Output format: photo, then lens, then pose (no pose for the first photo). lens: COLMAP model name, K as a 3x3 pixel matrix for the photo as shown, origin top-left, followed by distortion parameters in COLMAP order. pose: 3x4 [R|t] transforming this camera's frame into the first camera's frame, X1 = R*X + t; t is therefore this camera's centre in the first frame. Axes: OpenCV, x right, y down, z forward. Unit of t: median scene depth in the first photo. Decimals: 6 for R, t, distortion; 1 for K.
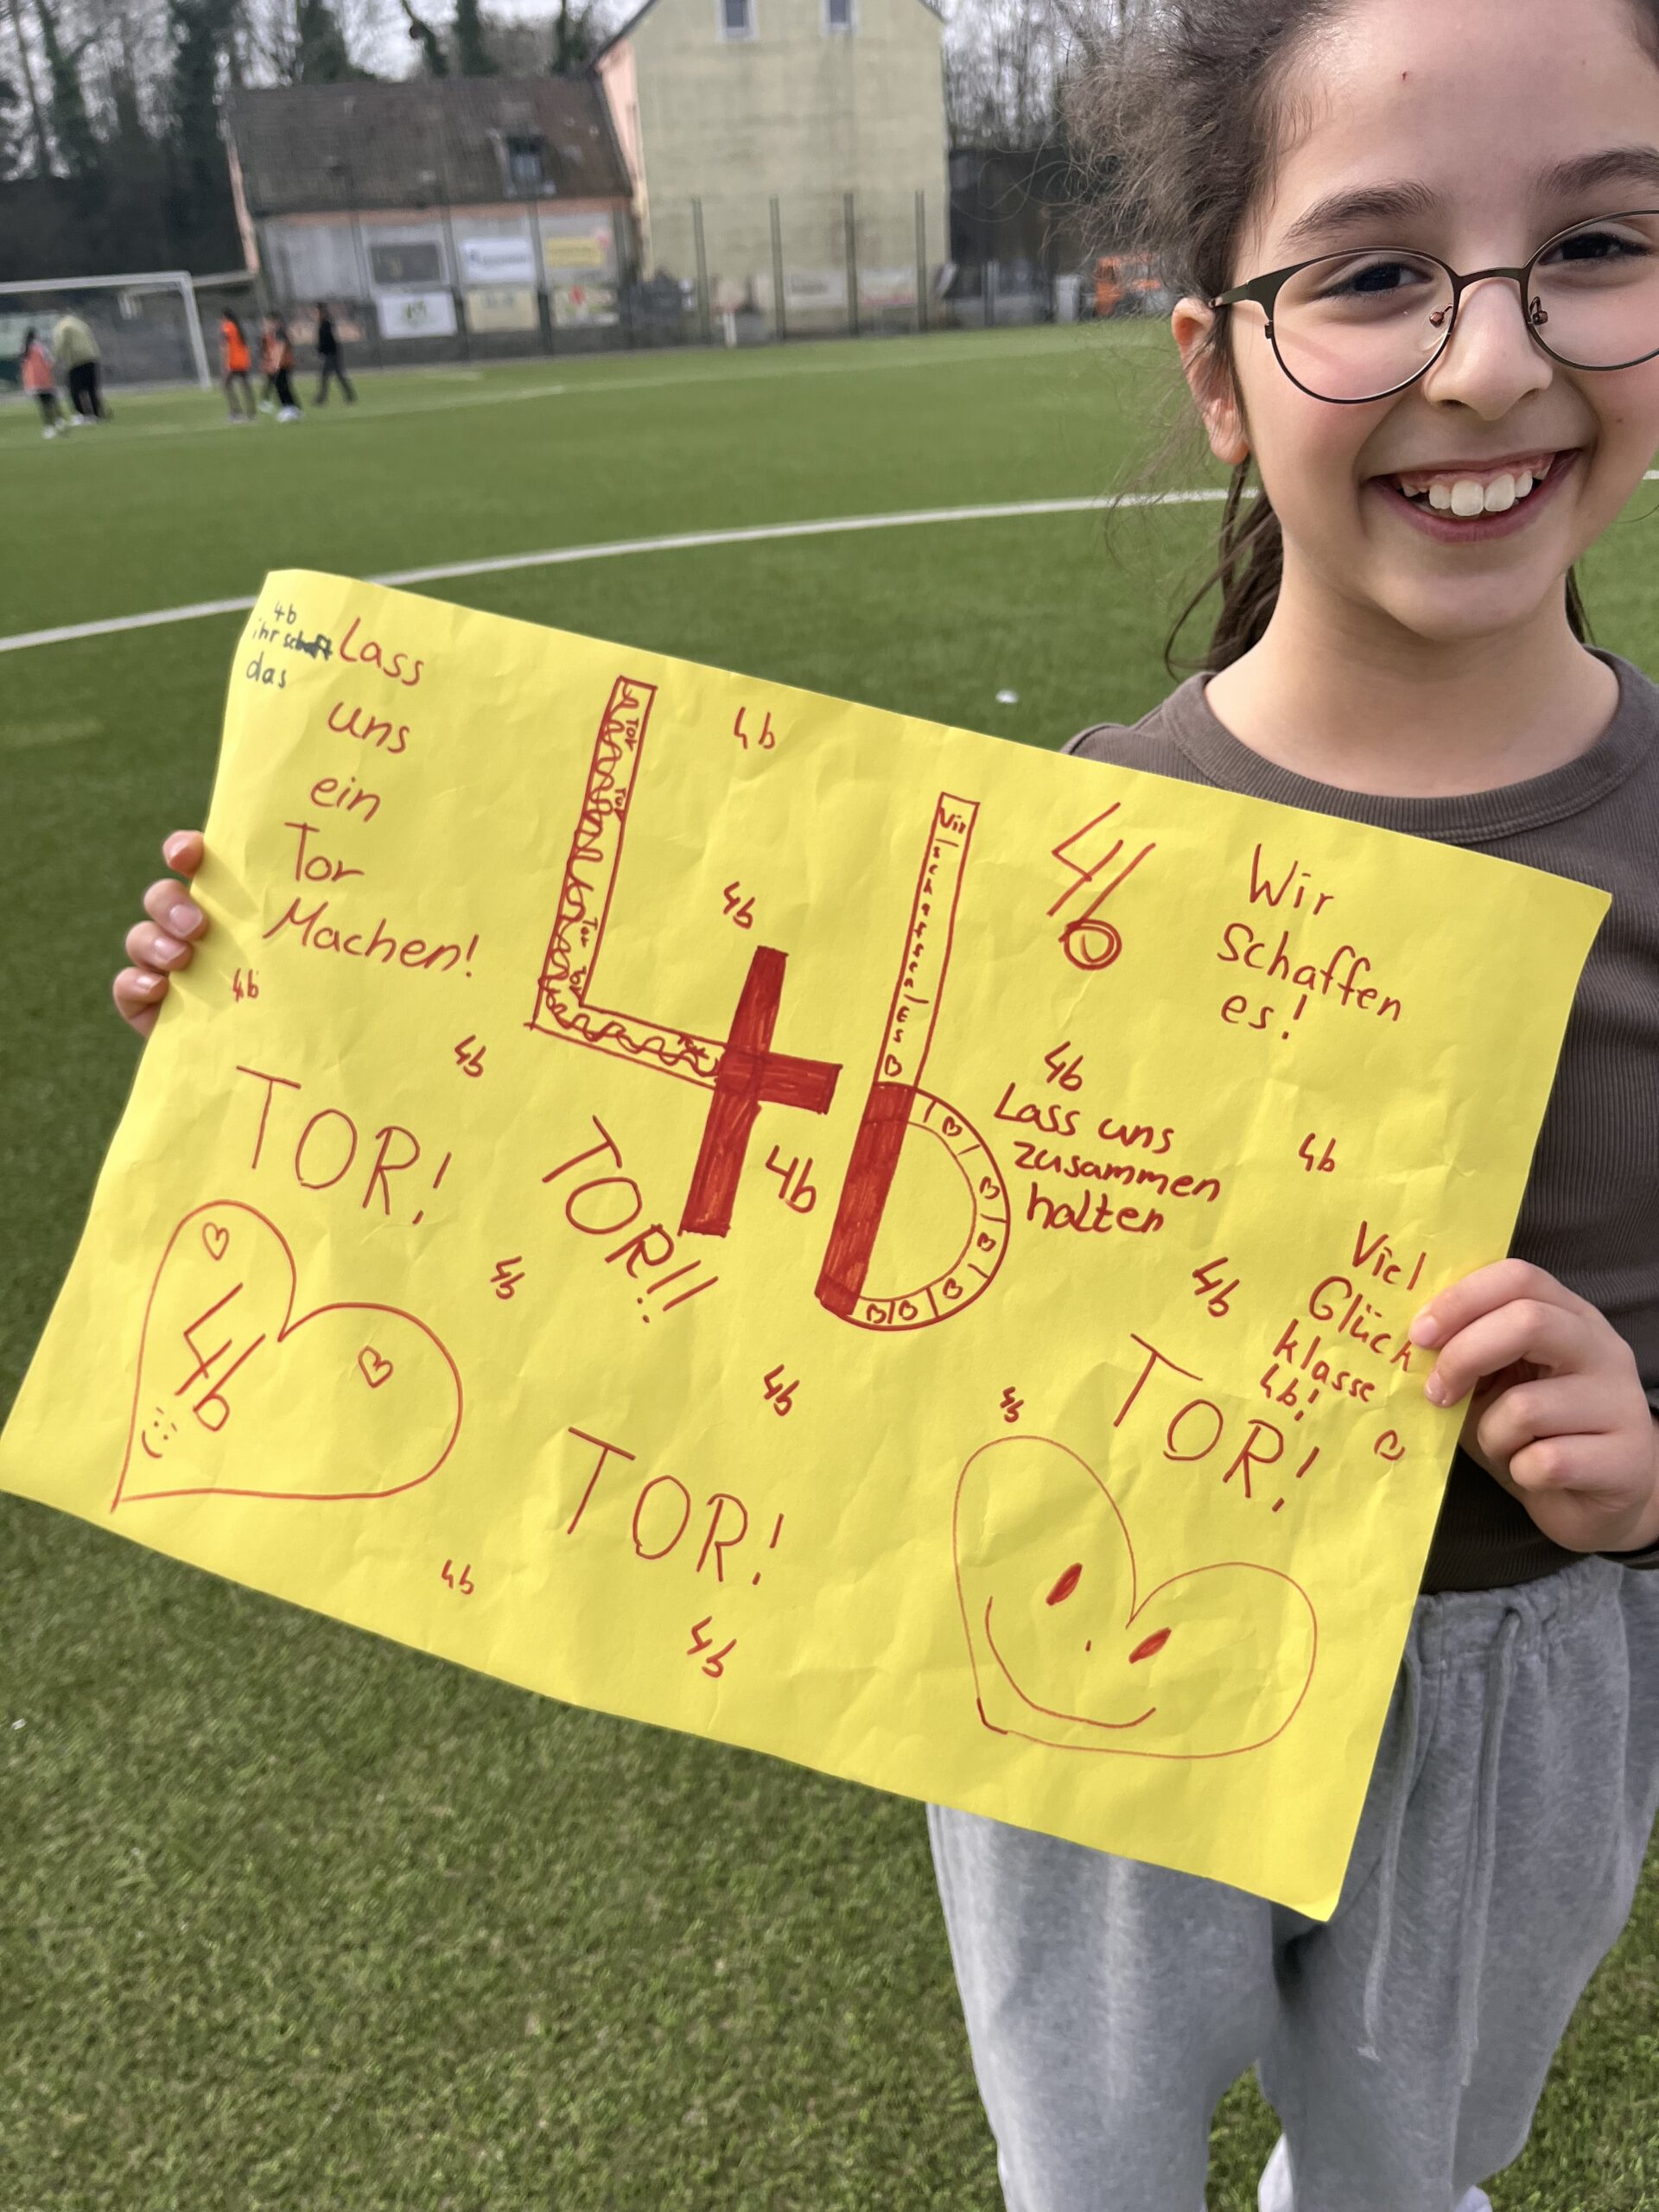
lens RADIAL K [[1691.9, 0, 829.5], [0, 1691.9, 1106.0], [0, 0, 1]] dist [0.071685, -0.100176]
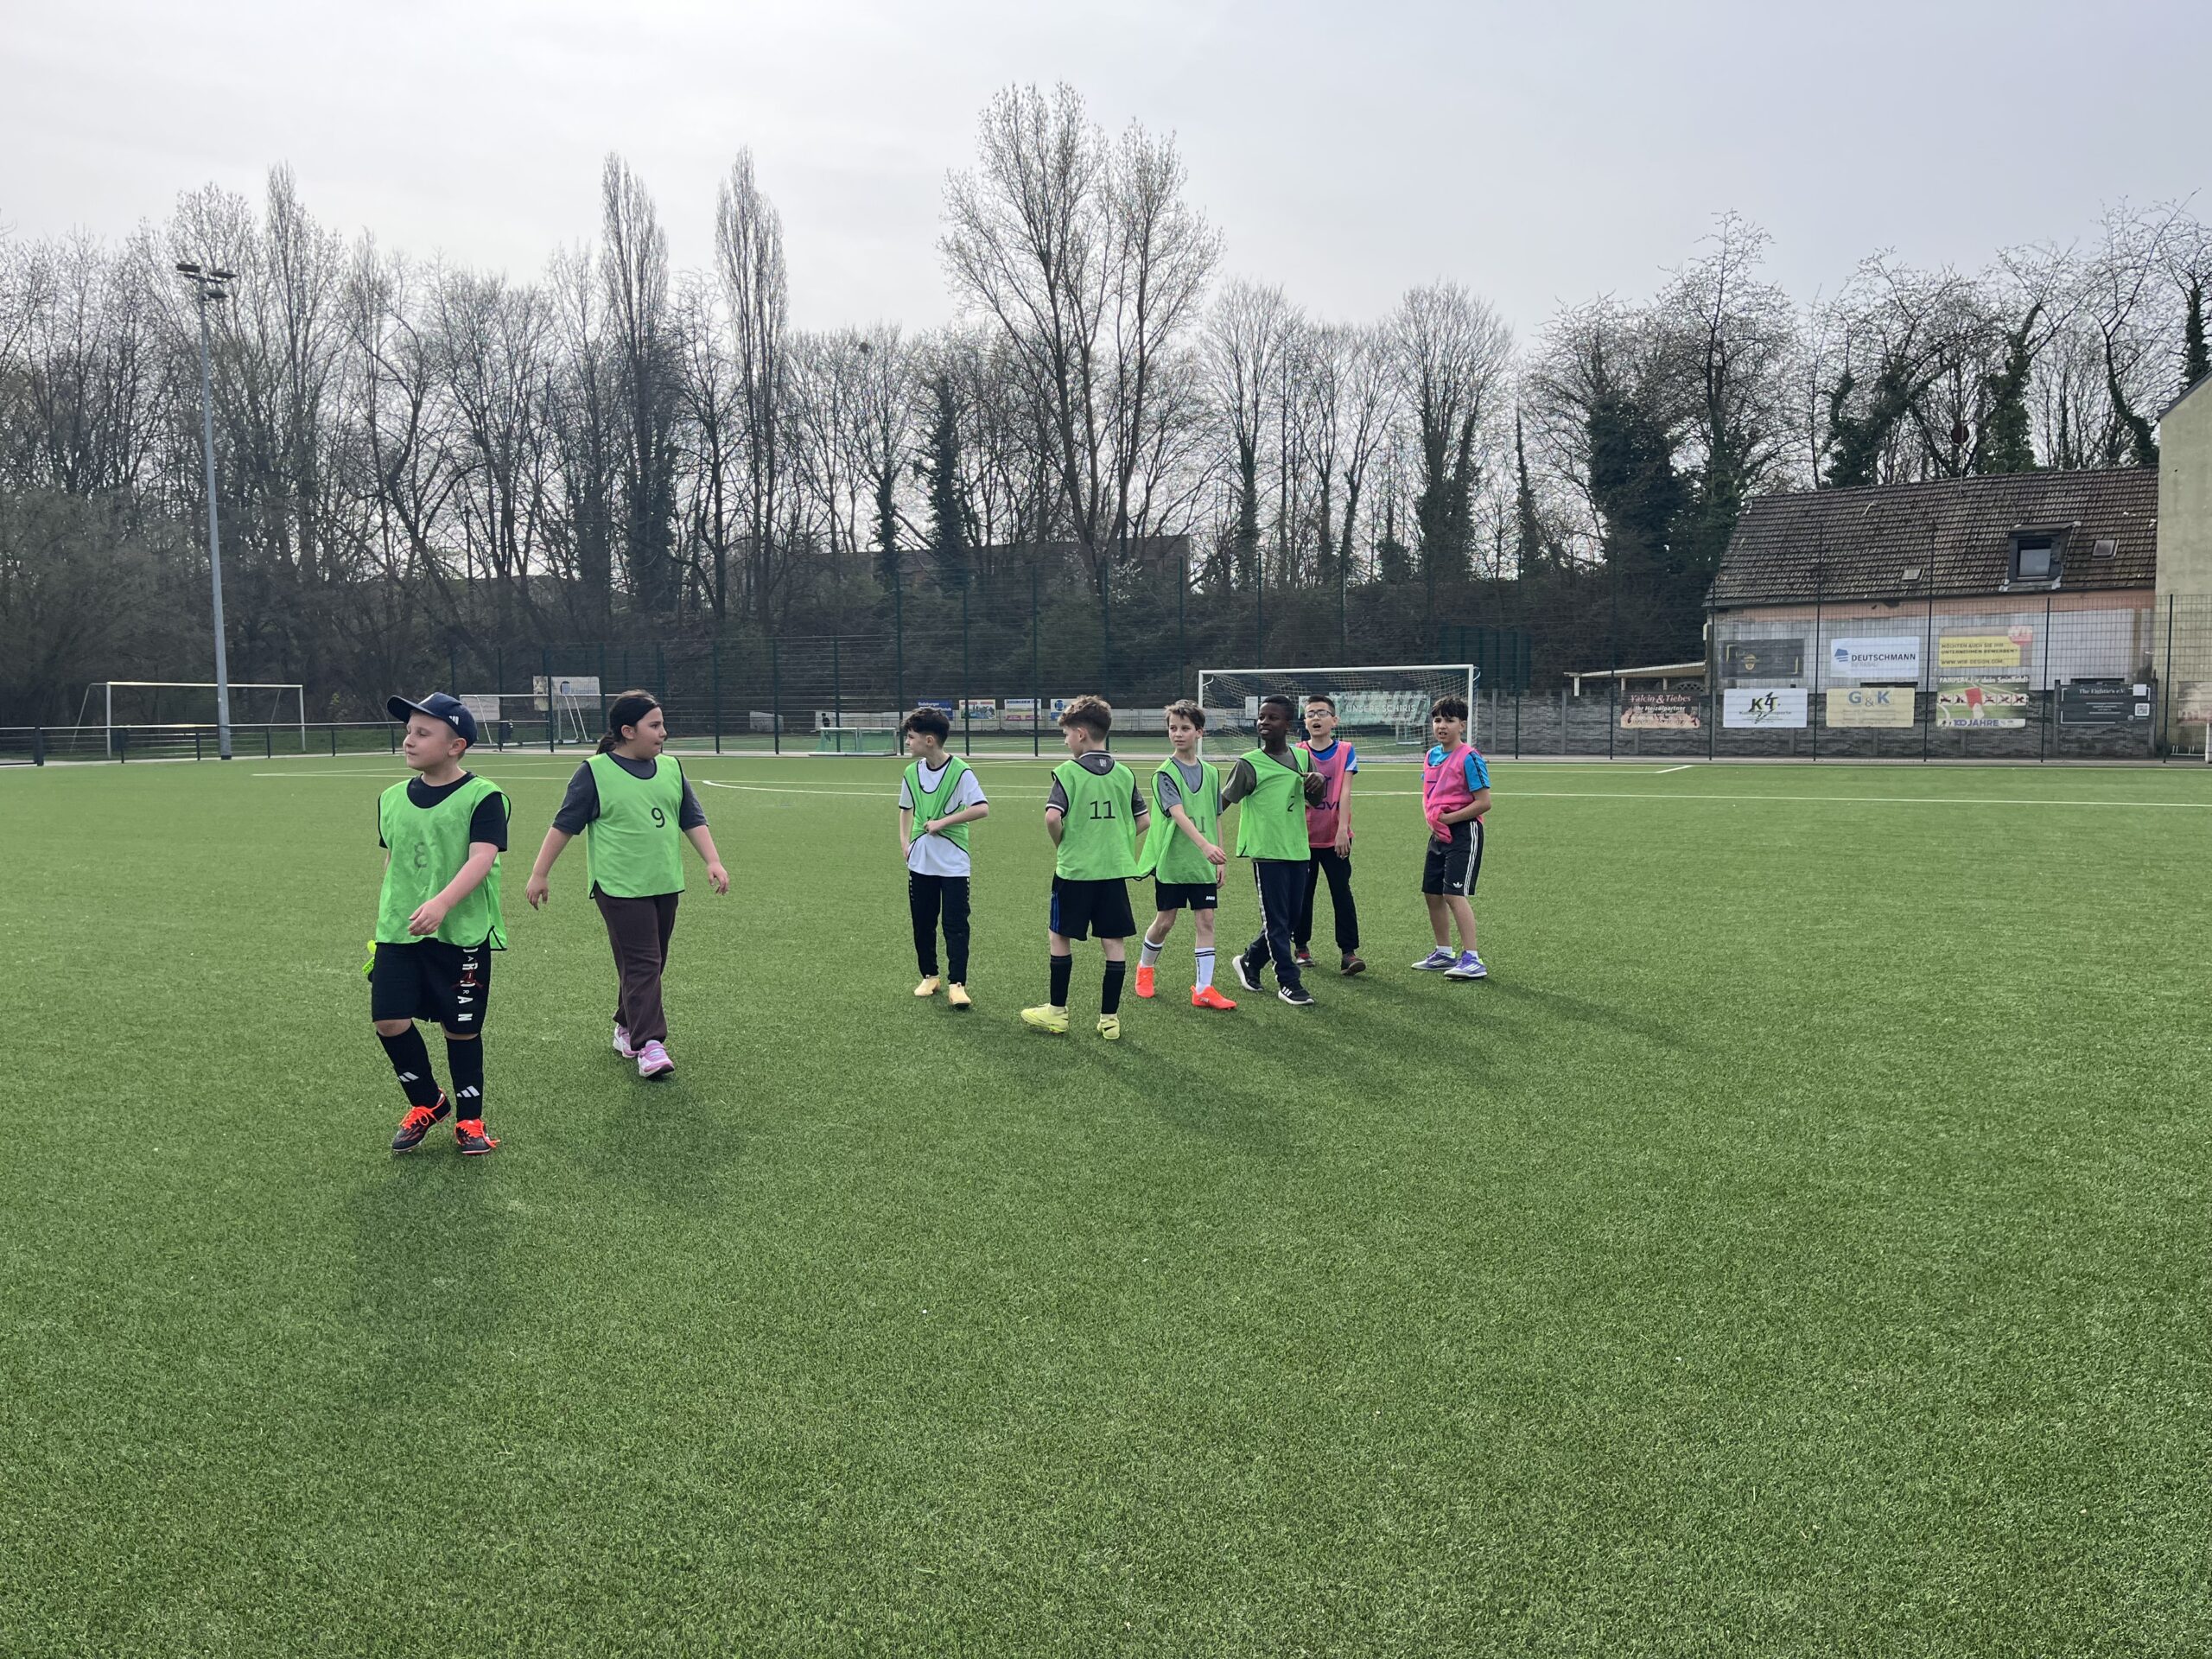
lens RADIAL K [[1691.9, 0, 1128.3], [0, 1691.9, 837.3], [0, 0, 1]] dist [0.071685, -0.100176]
pose [[0.603200, 0.112294, -0.789645, 0.269389], [-0.369341, 0.916819, -0.151756, -0.123910], [0.706921, 0.383188, 0.594500, 0.222585]]
